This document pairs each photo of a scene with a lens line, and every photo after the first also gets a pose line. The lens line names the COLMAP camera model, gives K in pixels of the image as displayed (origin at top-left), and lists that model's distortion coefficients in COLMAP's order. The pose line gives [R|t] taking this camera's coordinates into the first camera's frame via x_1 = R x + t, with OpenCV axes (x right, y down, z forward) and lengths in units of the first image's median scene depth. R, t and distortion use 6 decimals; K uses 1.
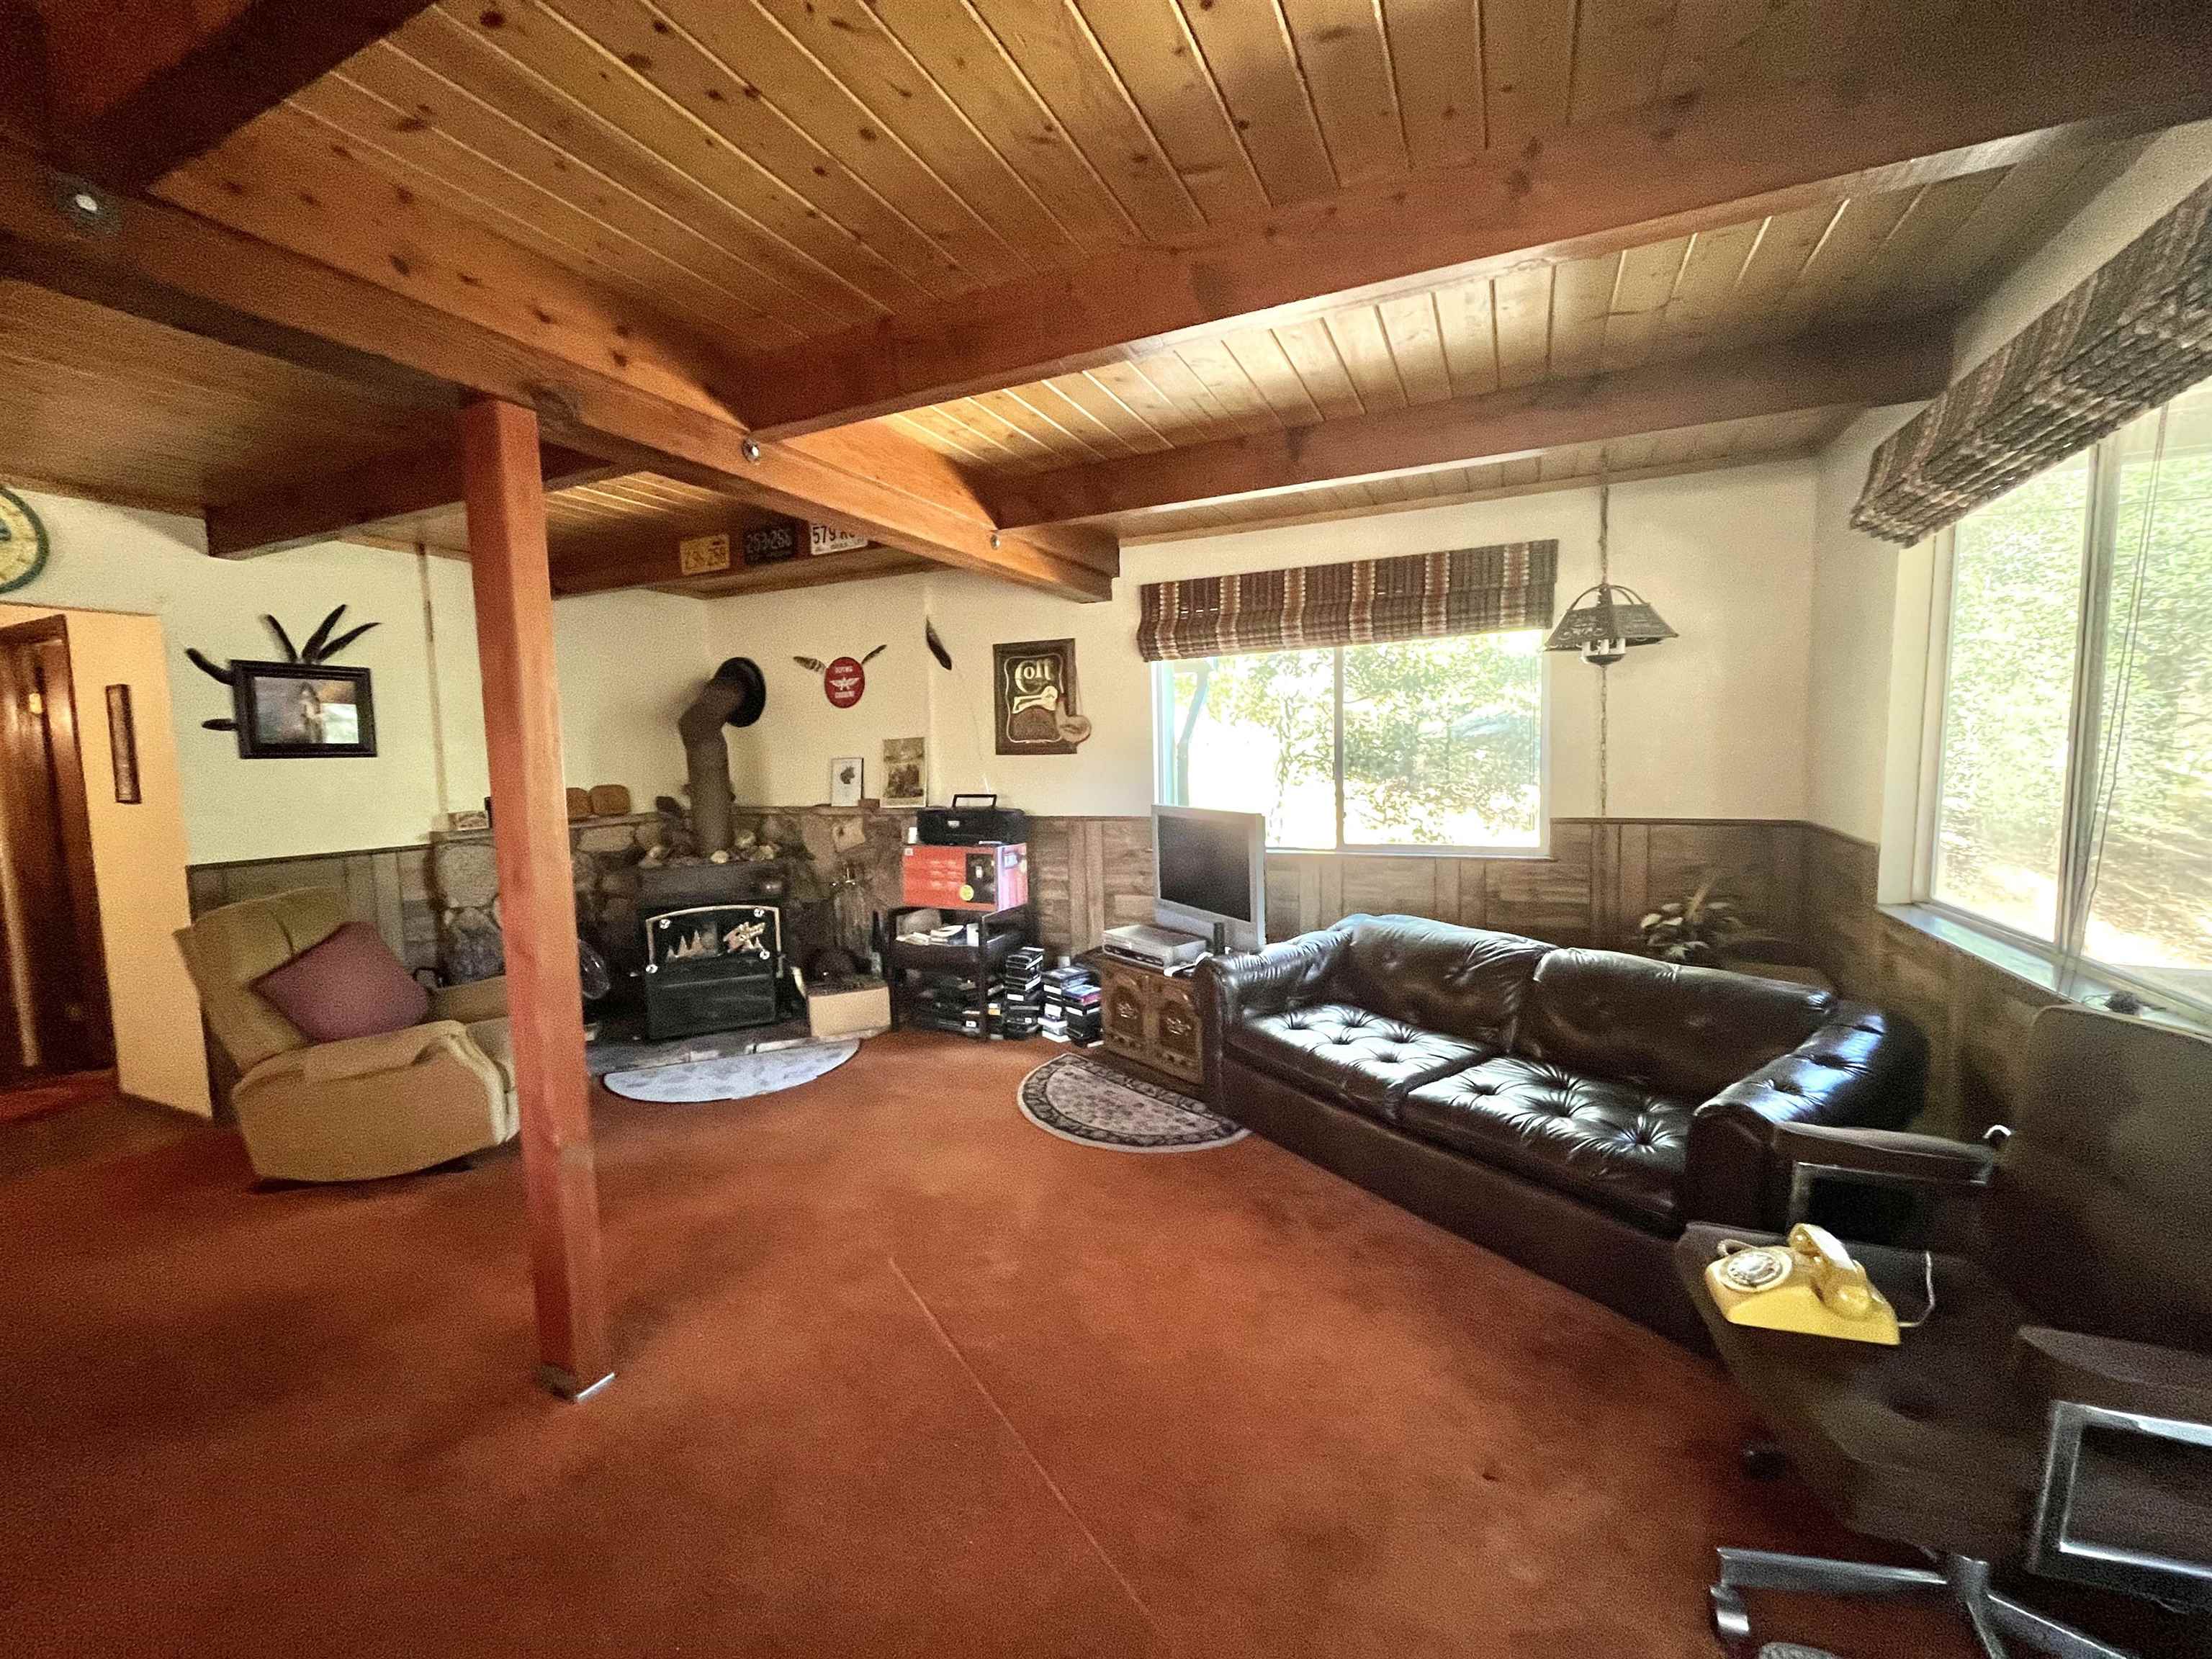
lens RADIAL K [[889.0, 0, 1111.6], [0, 889.0, 824.0], [0, 0, 1]] dist [-0.001878, -0.000442]
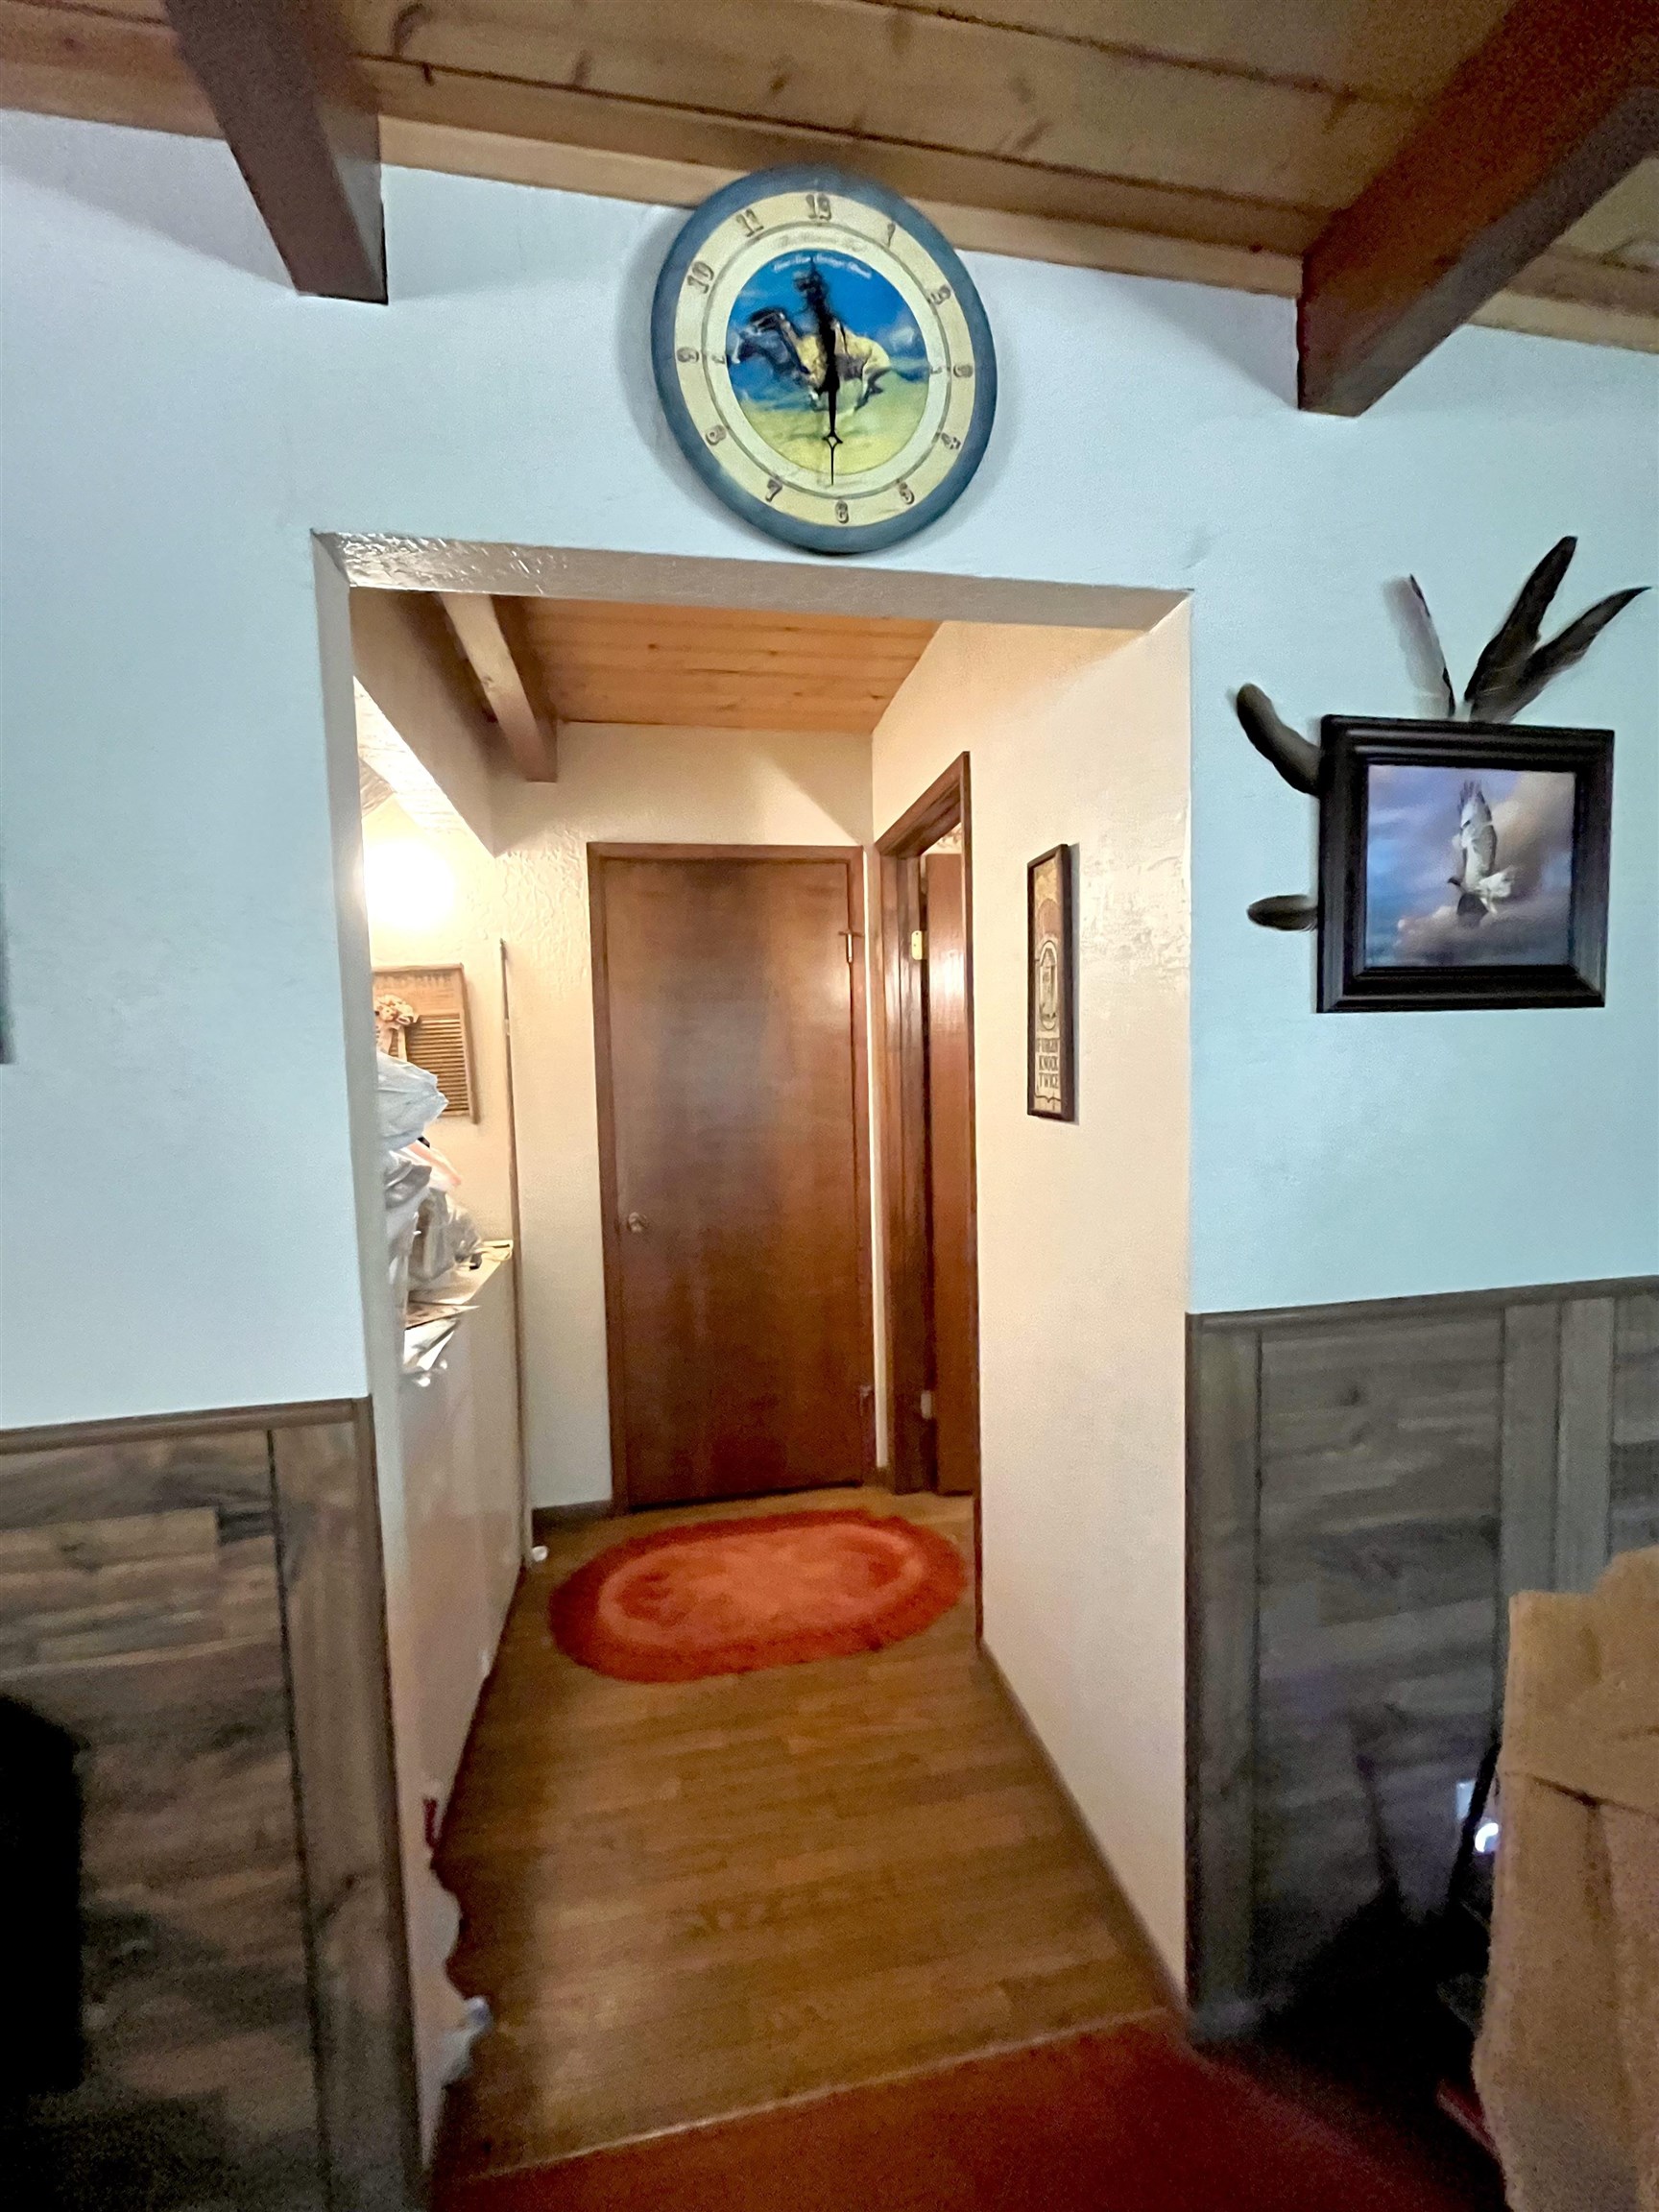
lens RADIAL K [[889.0, 0, 832.1], [0, 889.0, 1116.3], [0, 0, 1]] dist [-0.001878, -0.000442]
pose [[0.579182, 0.064754, -0.812622, -0.799027], [-0.054199, 0.997693, 0.040872, -0.036981], [0.813395, 0.020371, 0.581356, 0.641267]]
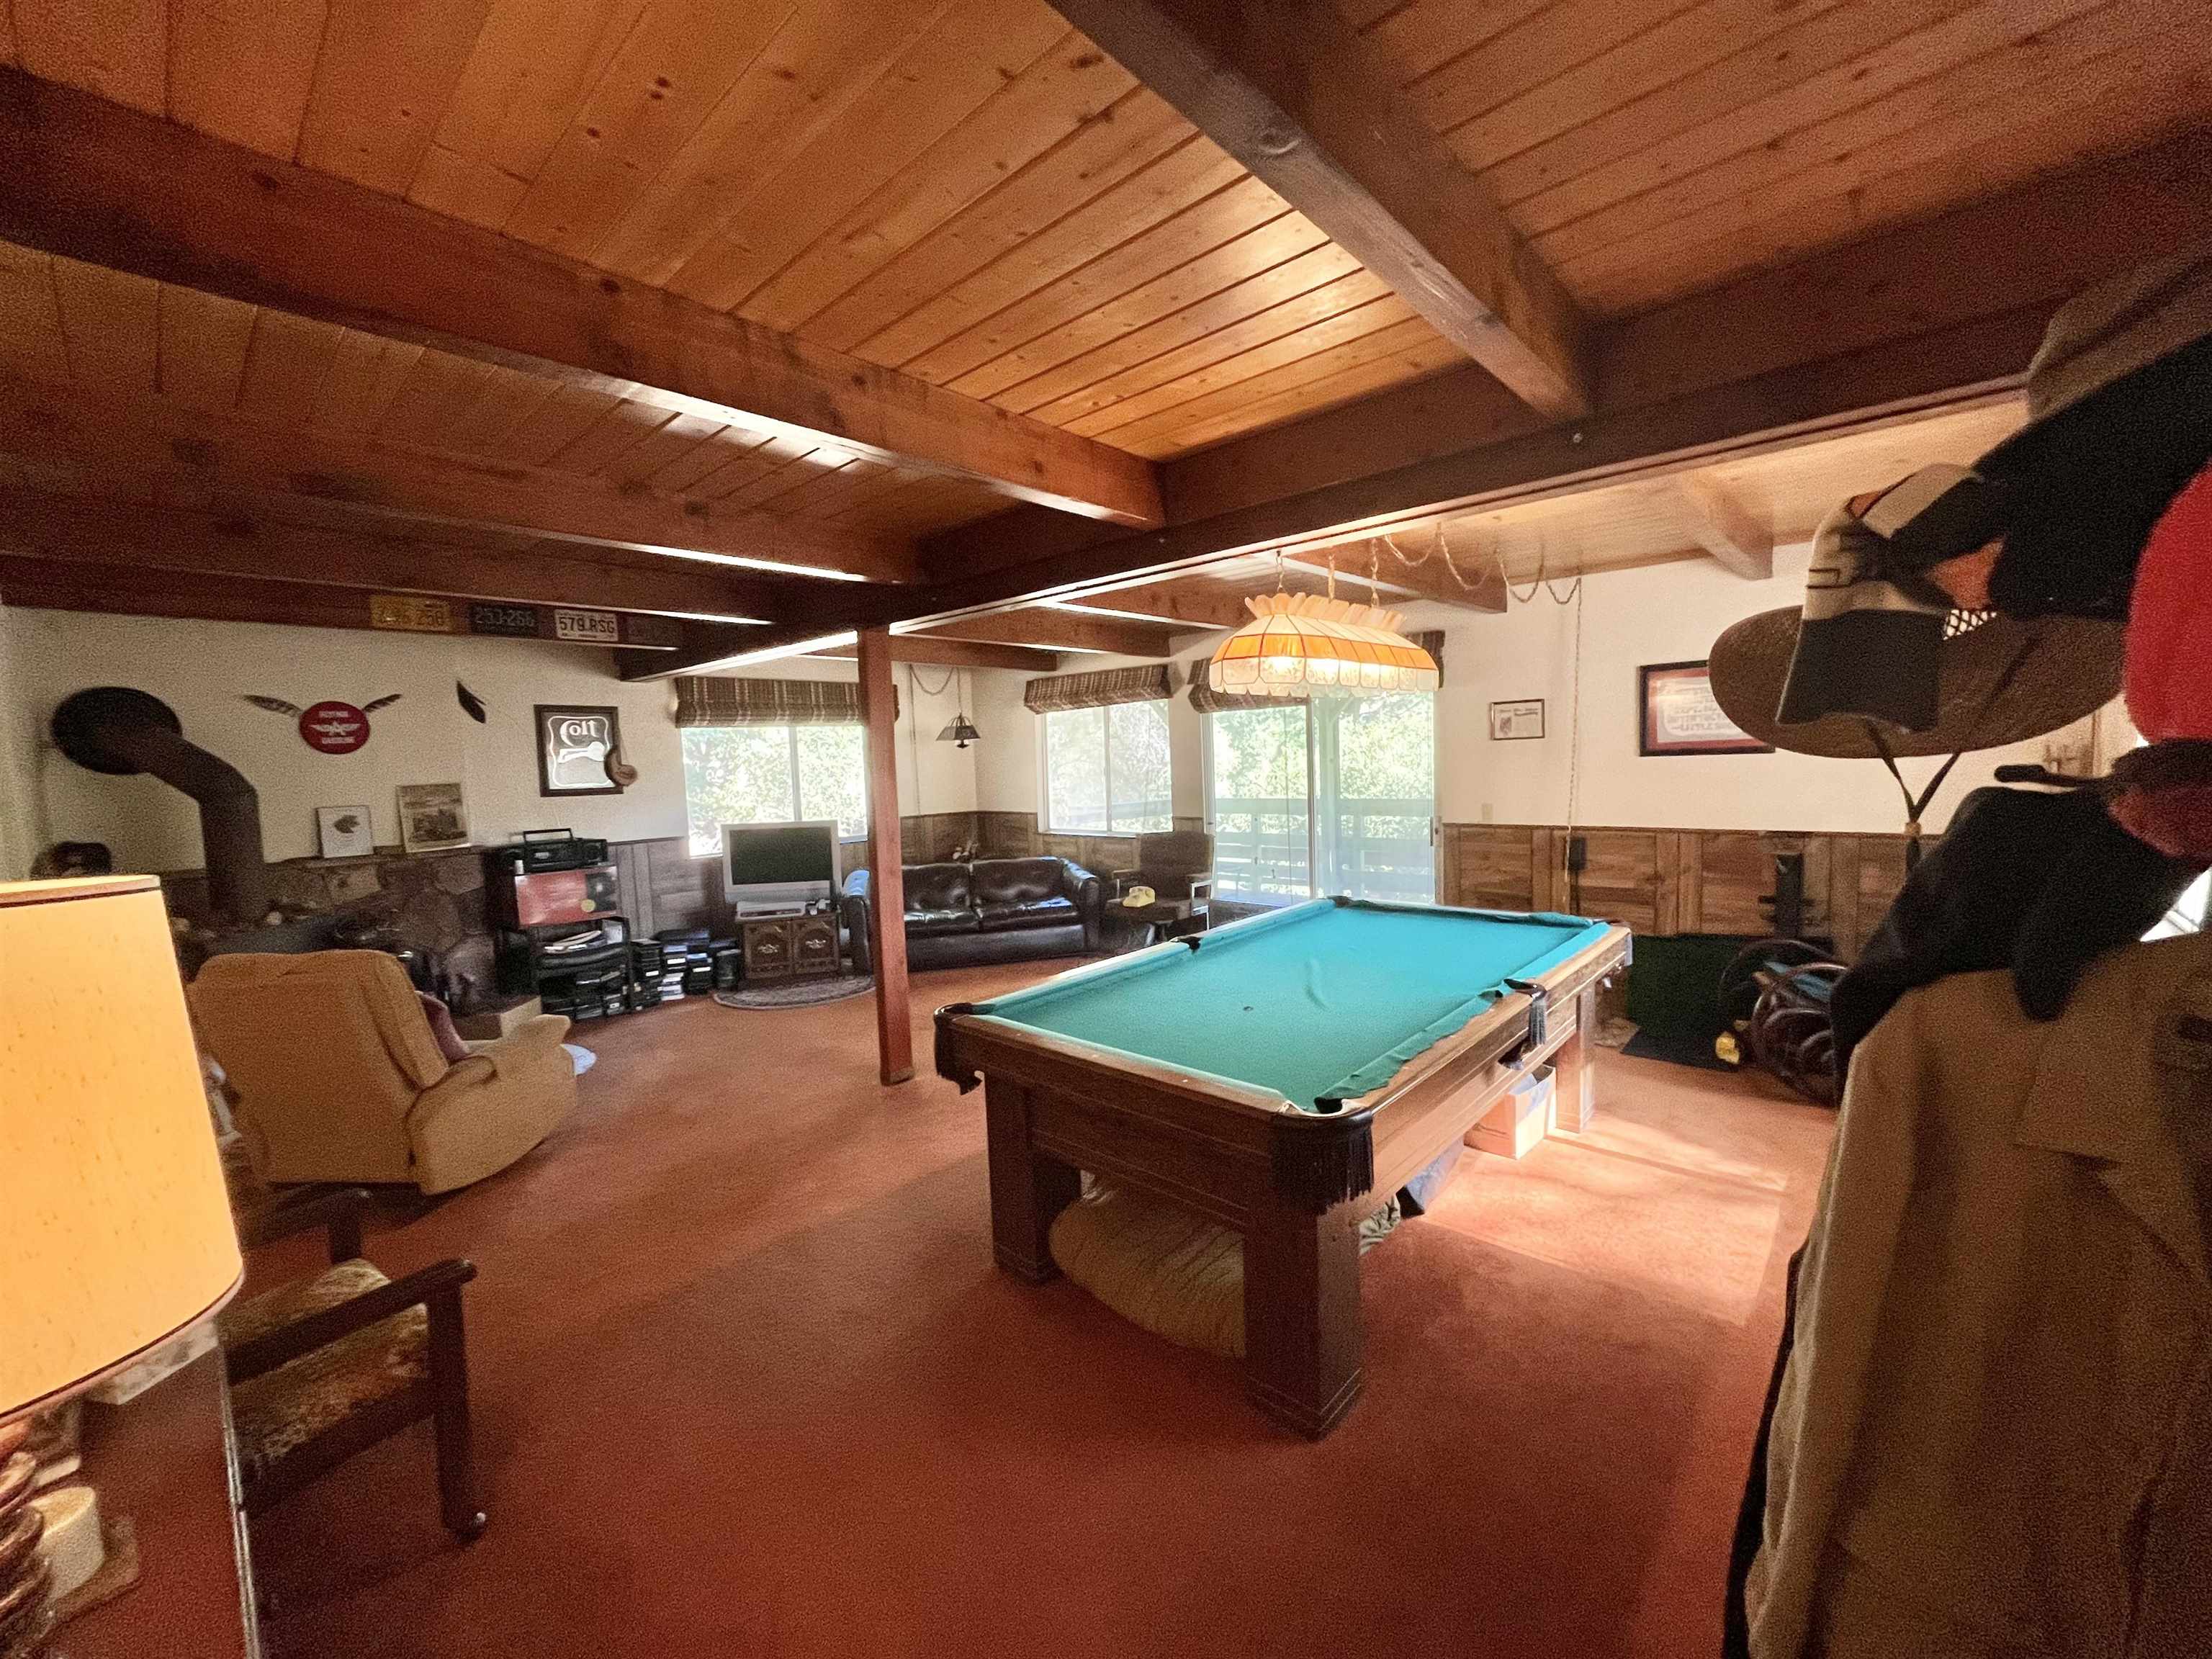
lens RADIAL K [[889.0, 0, 1113.2], [0, 889.0, 815.1], [0, 0, 1]] dist [-0.001878, -0.000442]
pose [[0.309551, -0.046852, 0.949728, -1.368374], [0.104159, 0.994446, 0.015109, 0.010680], [-0.945161, 0.094246, 0.312712, -0.119972]]
